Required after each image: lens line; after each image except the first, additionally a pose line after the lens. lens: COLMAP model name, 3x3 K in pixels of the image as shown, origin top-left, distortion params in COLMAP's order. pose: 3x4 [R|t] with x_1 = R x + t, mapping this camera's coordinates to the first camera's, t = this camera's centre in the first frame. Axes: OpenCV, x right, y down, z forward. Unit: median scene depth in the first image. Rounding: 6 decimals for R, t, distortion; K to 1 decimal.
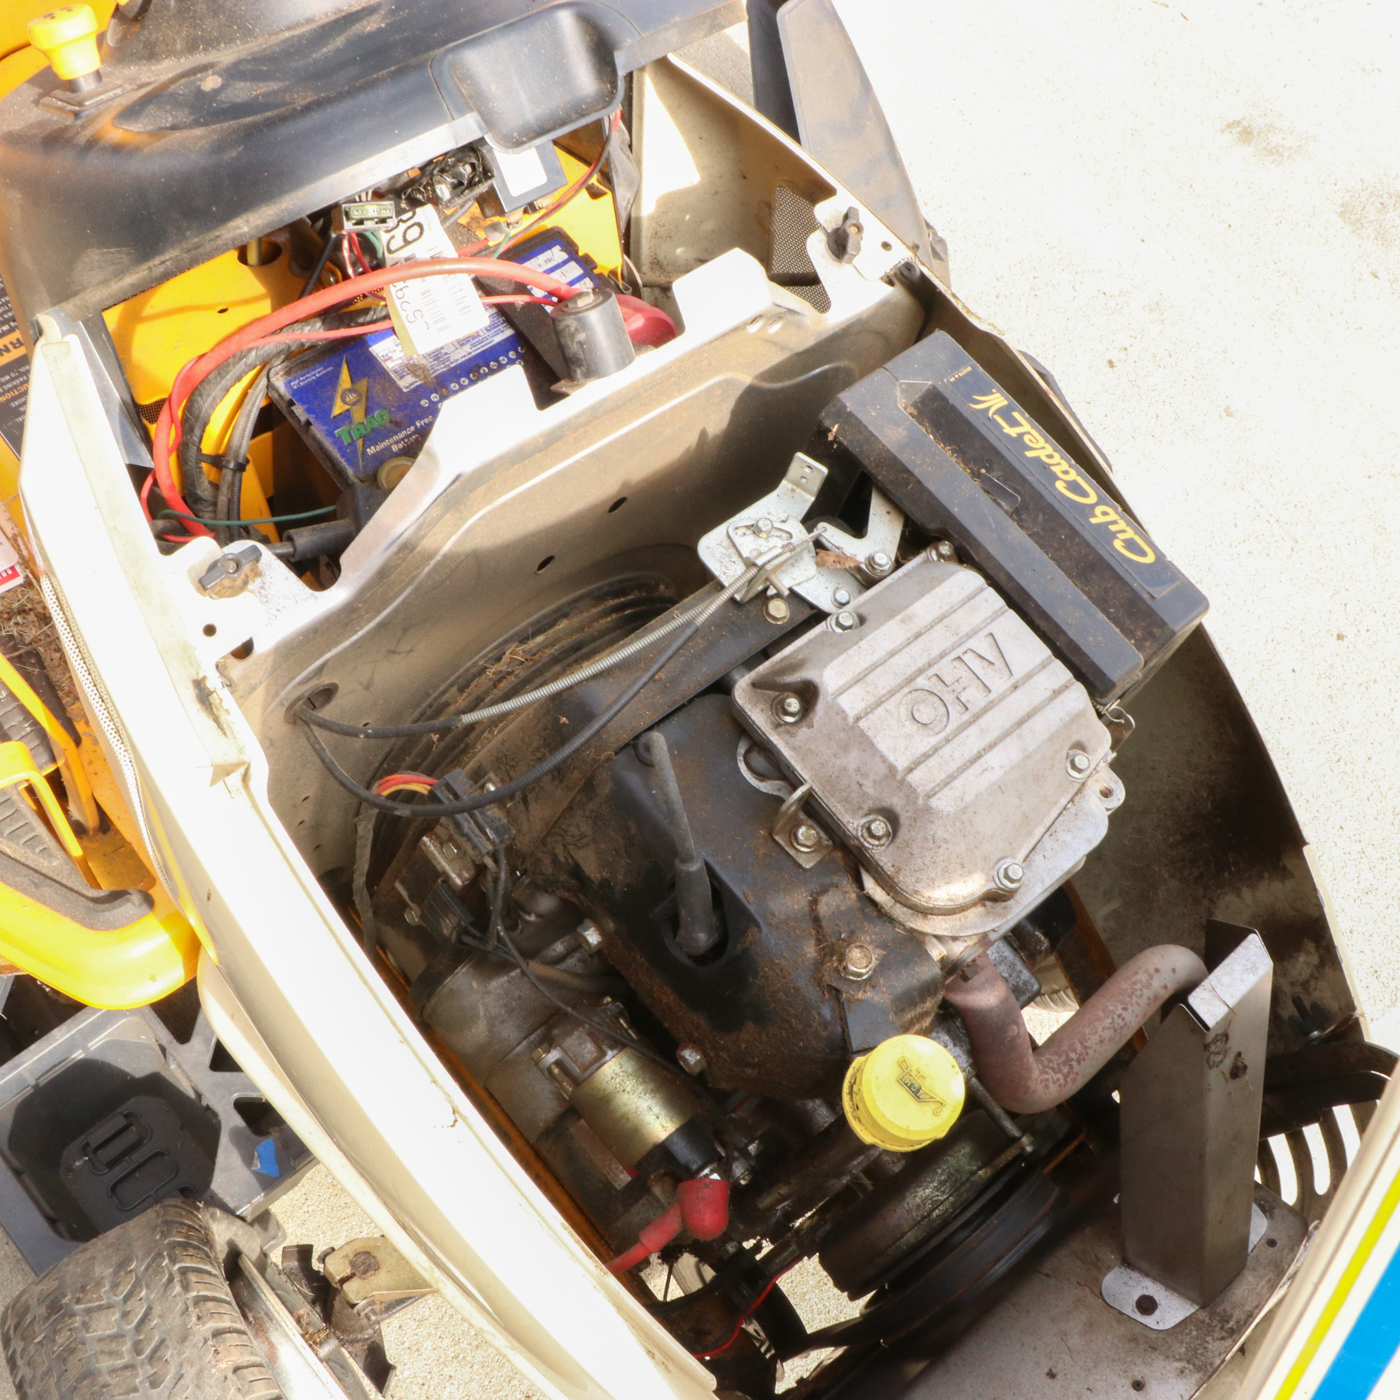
lens RADIAL K [[1602.4, 0, 695.7], [0, 1602.4, 713.5], [0, 0, 1]] dist [-0.132040, 0.027209]
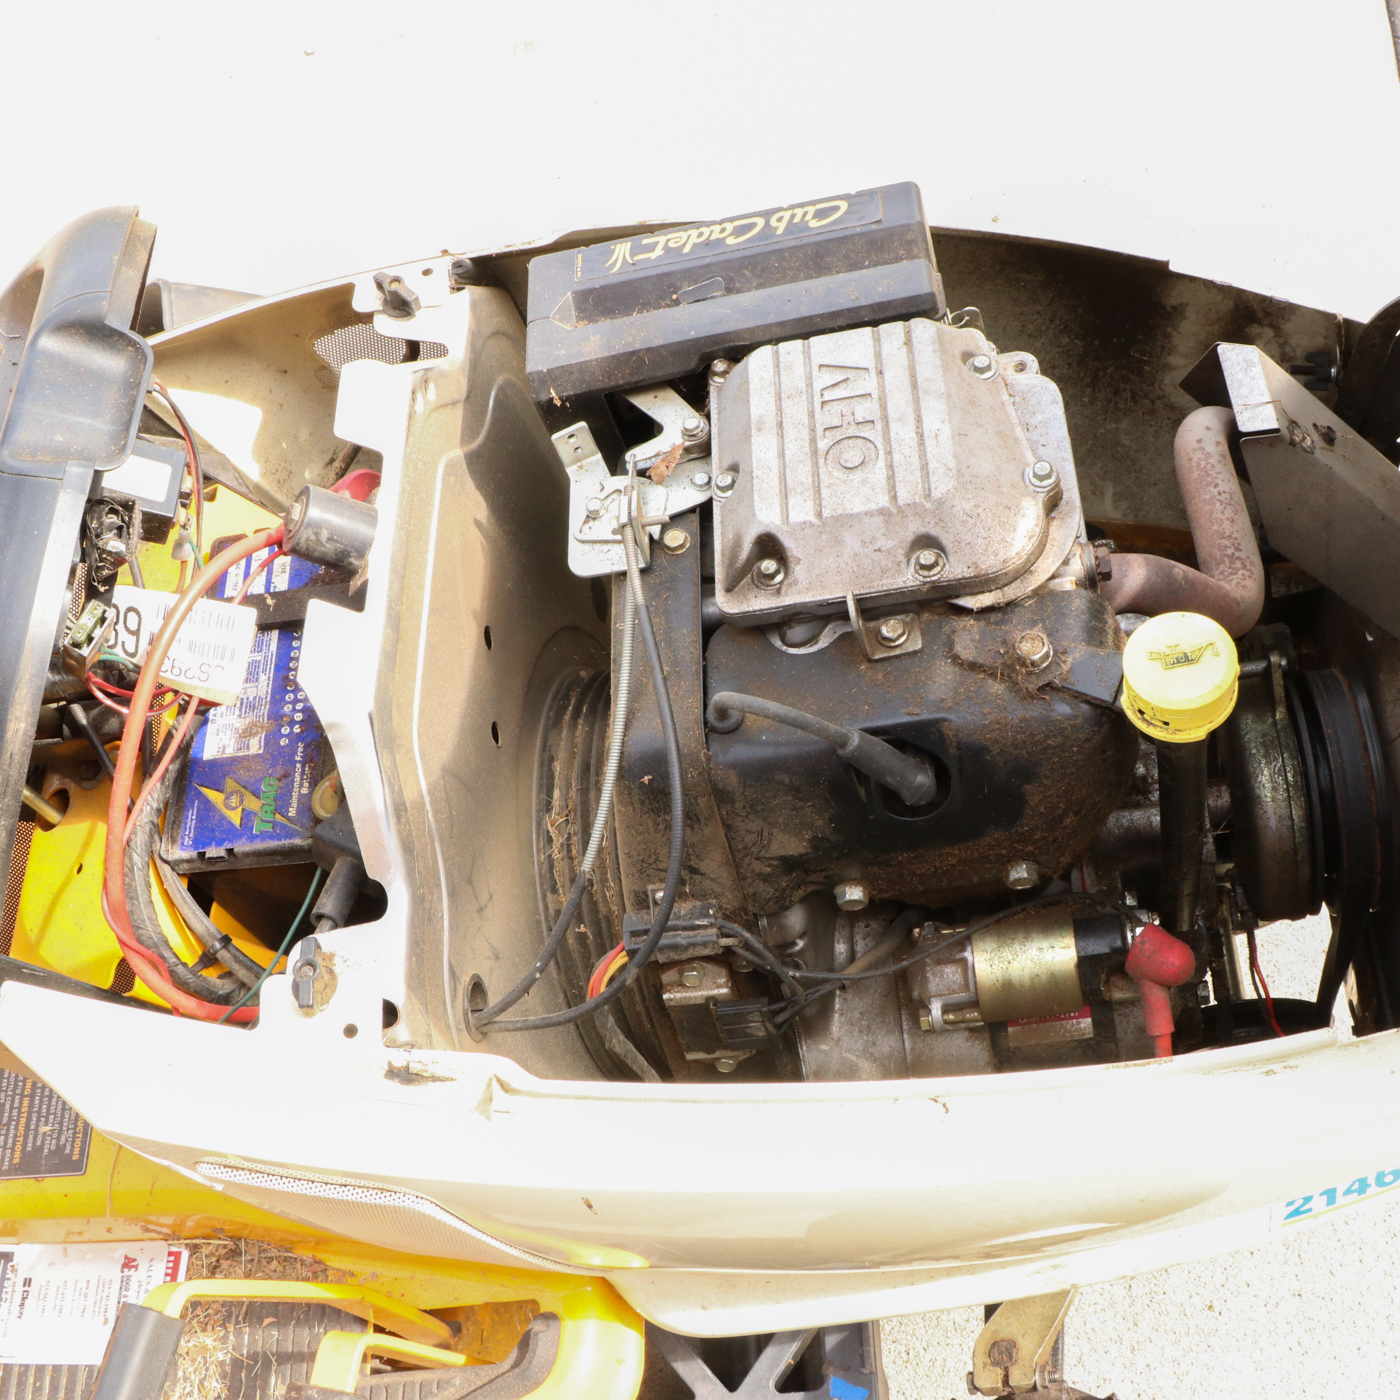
lens RADIAL K [[1602.4, 0, 695.7], [0, 1602.4, 713.5], [0, 0, 1]] dist [-0.132040, 0.027209]
pose [[0.558691, -0.824462, 0.090144, -0.113232], [0.829366, 0.555909, -0.055834, 0.056124], [-0.004079, 0.105956, 0.994362, 0.058275]]
